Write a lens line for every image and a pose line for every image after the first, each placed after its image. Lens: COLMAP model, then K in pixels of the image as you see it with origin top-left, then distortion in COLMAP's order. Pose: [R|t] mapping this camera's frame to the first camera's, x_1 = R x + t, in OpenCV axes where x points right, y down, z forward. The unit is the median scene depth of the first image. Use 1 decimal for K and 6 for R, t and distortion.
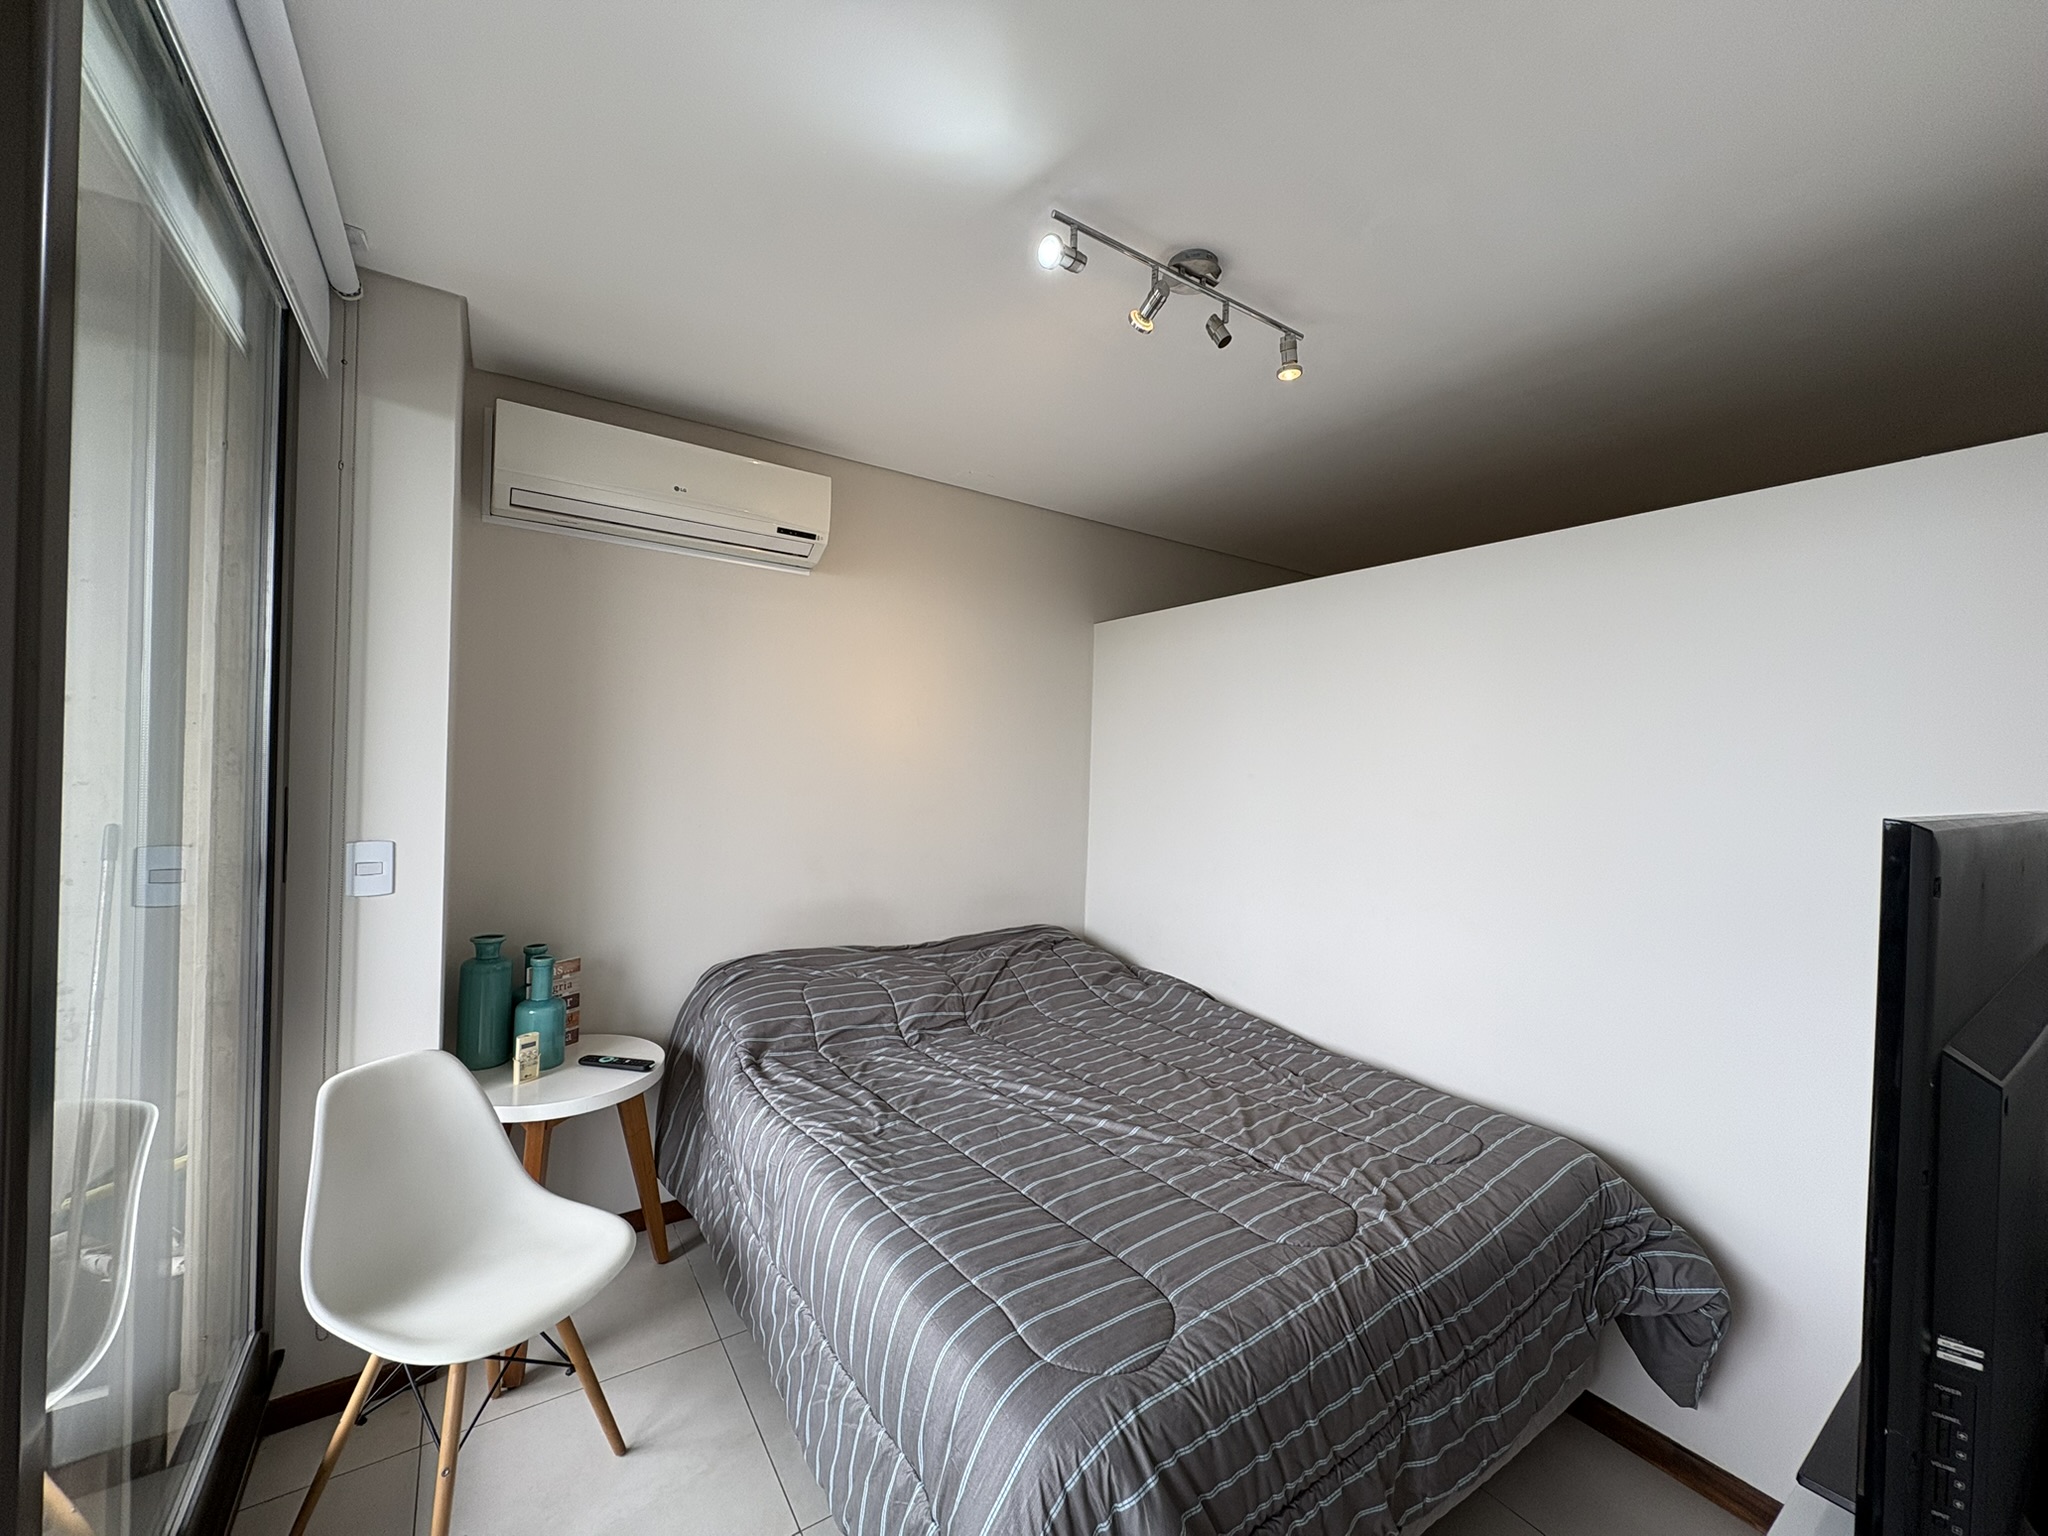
lens RADIAL K [[804.6, 0, 1024.0], [0, 804.6, 768.0], [0, 0, 1]] dist [0.002487, -0.000083]
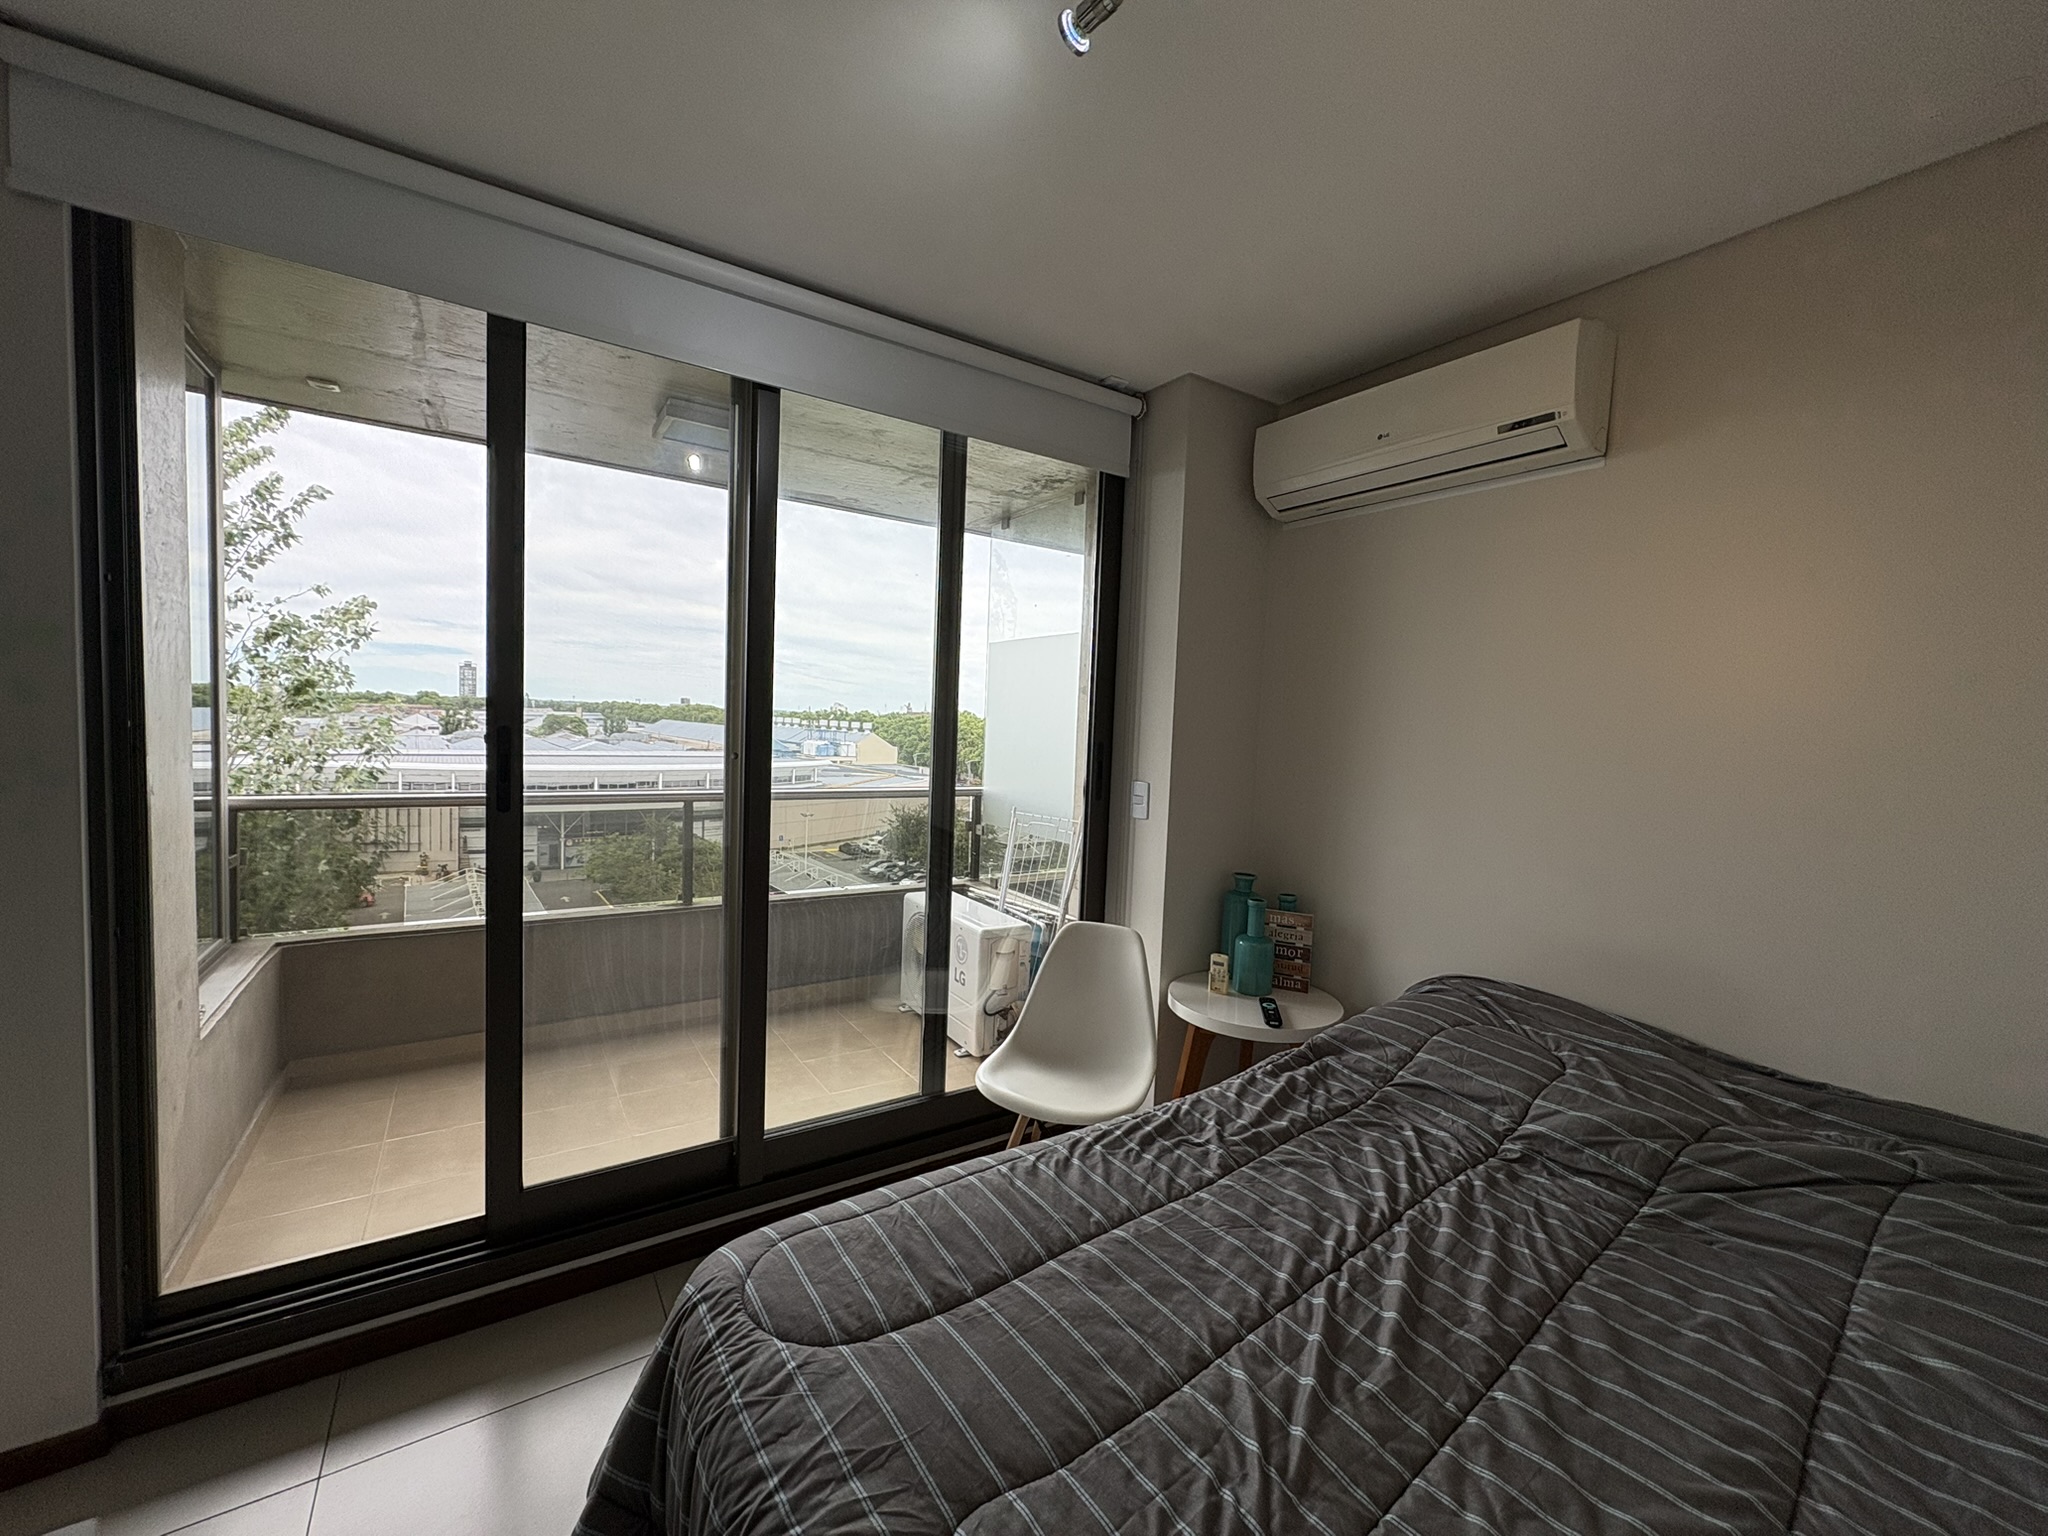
lens RADIAL K [[806.8, 0, 1022.7], [0, 806.8, 761.8], [0, 0, 1]] dist [-0.003897, -0.000102]
pose [[-0.000615, 0.019863, -0.999803, 0.512762], [-0.044937, 0.998792, 0.019870, 0.028247], [0.998990, 0.044941, 0.000278, 0.610549]]
